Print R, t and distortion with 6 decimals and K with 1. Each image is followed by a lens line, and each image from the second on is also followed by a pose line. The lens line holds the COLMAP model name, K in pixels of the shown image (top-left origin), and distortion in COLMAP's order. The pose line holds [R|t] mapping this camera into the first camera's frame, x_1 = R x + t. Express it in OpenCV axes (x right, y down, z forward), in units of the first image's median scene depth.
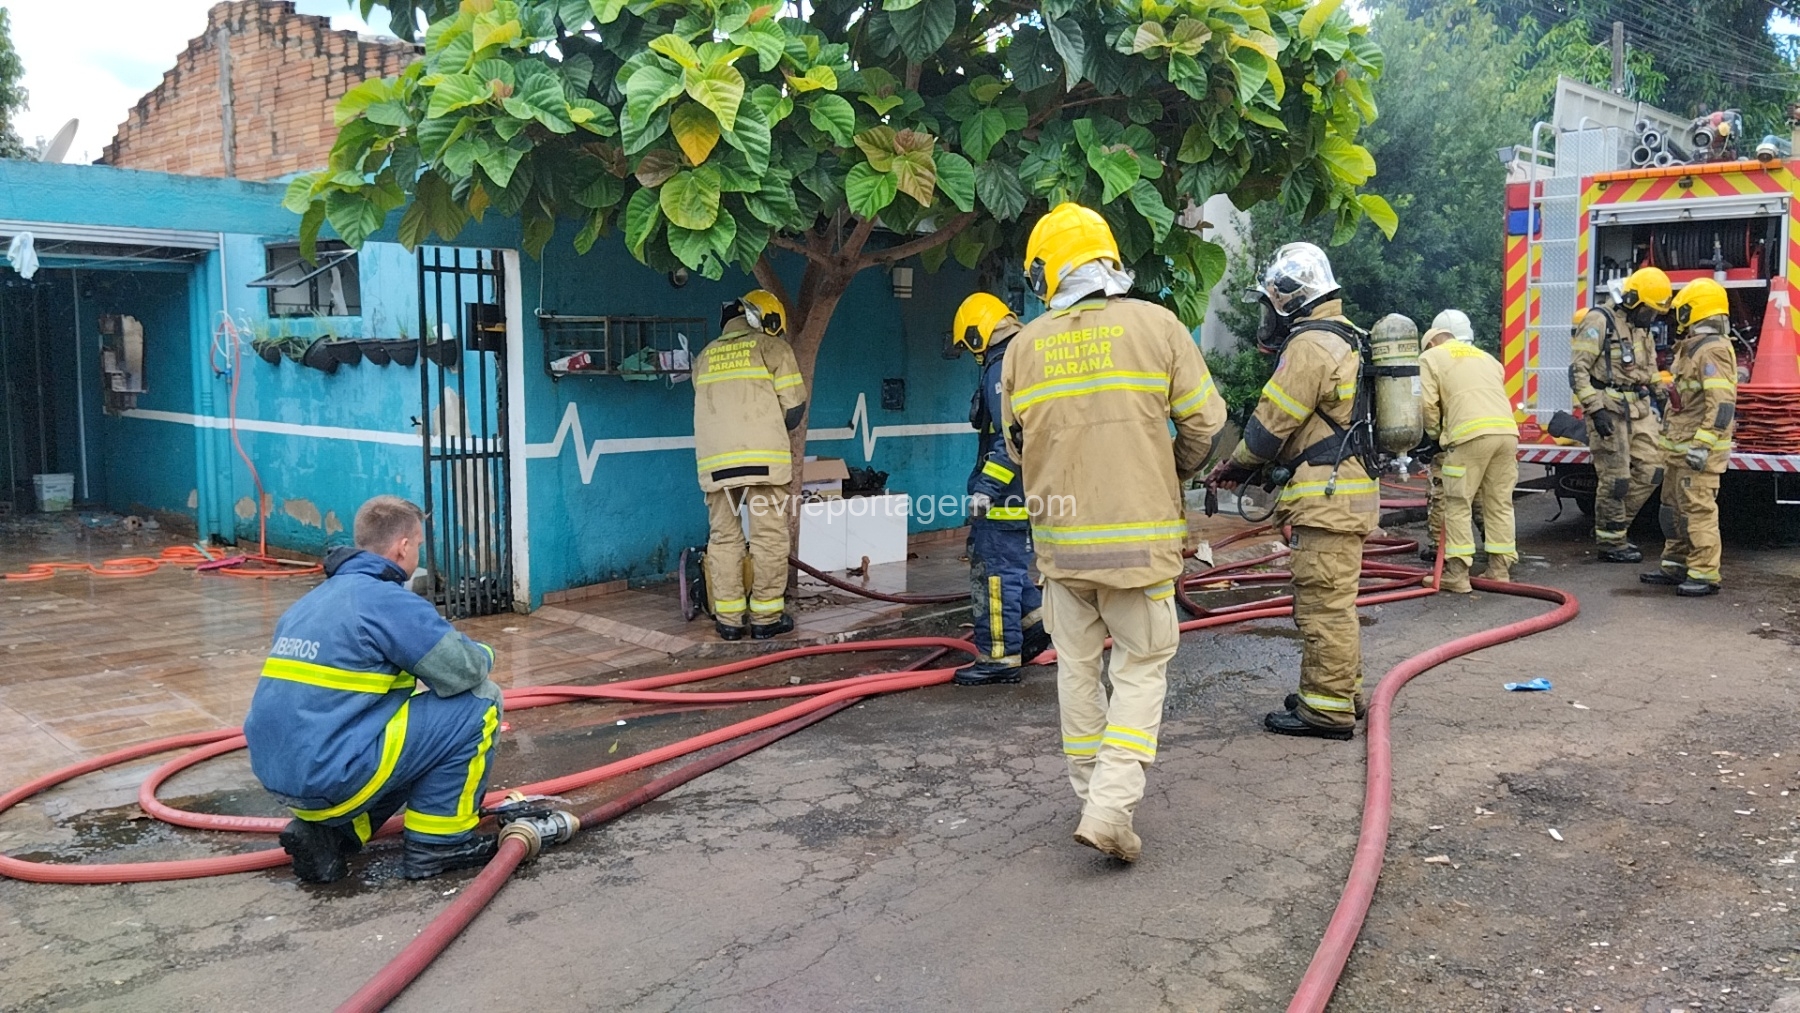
lens RADIAL K [[1460.5, 0, 894.0], [0, 1460.5, 507.6], [0, 0, 1]] dist [0.095404, -0.189739]
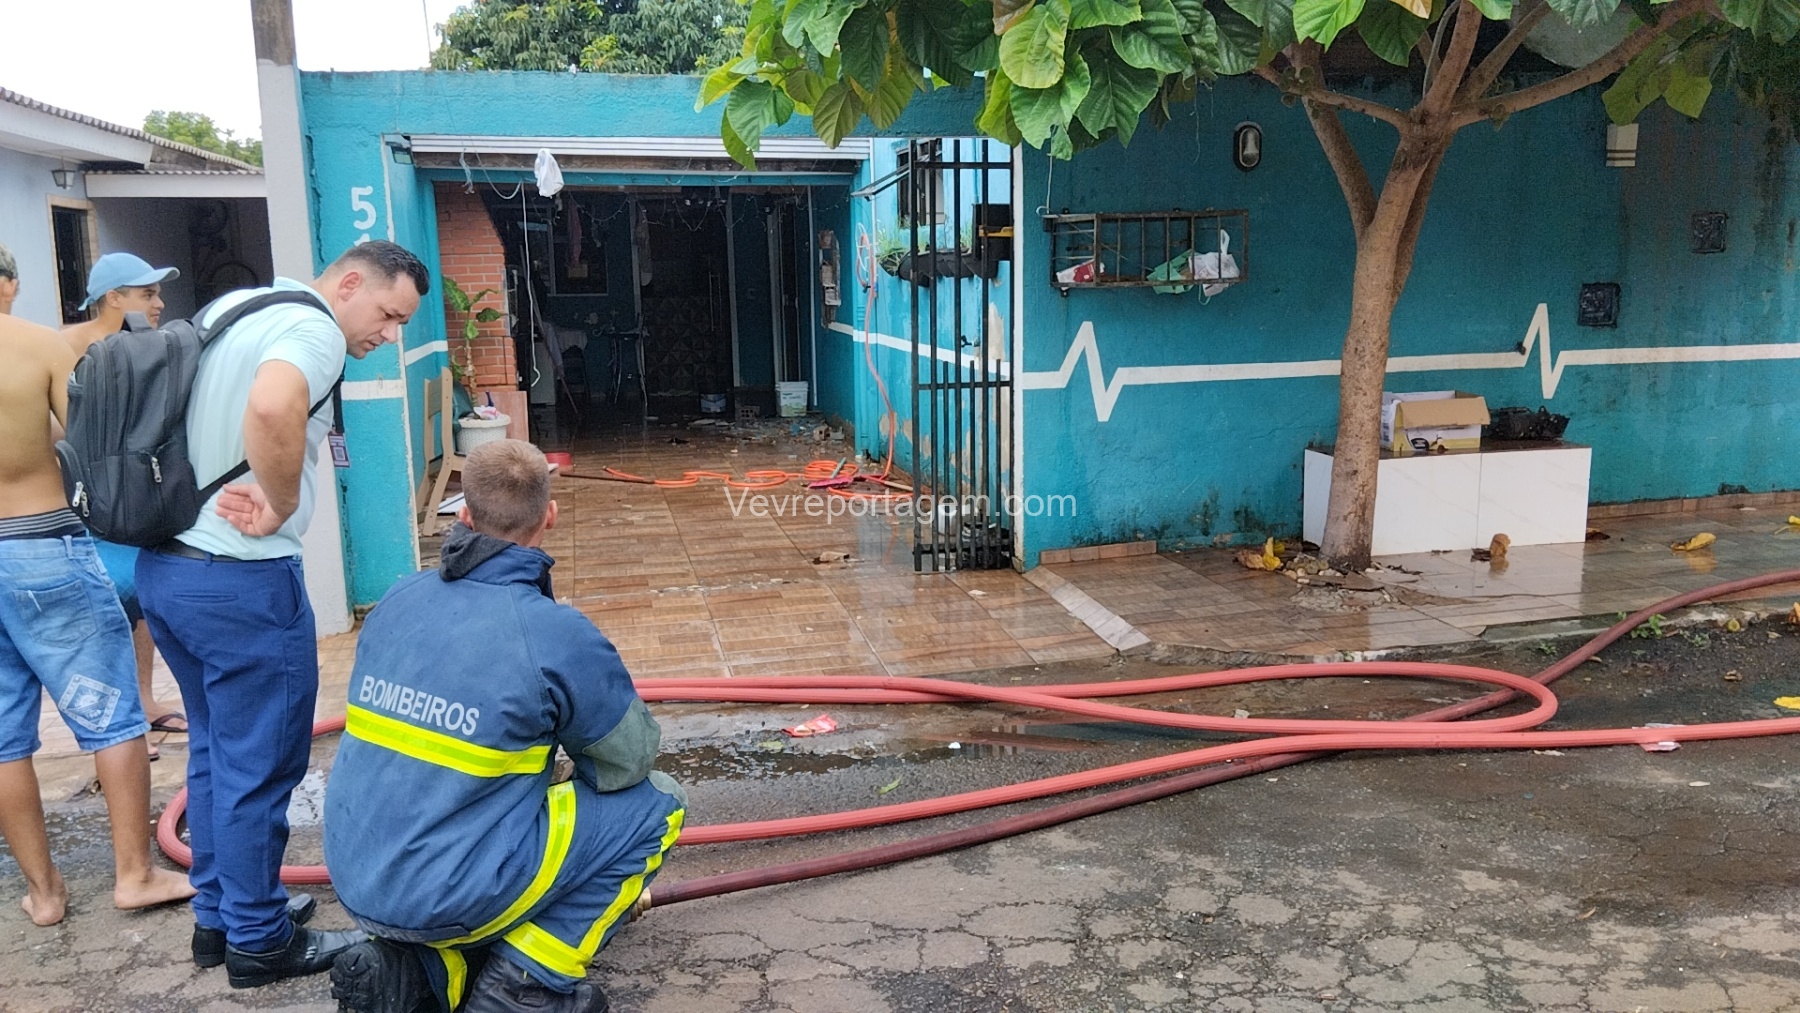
lens RADIAL K [[1460.5, 0, 894.0], [0, 1460.5, 507.6], [0, 0, 1]] dist [0.095404, -0.189739]
pose [[0.821329, 0.075636, -0.565418, 0.163430], [-0.037222, 0.996164, 0.079189, -0.029392], [0.569239, -0.043995, 0.820994, 0.265609]]
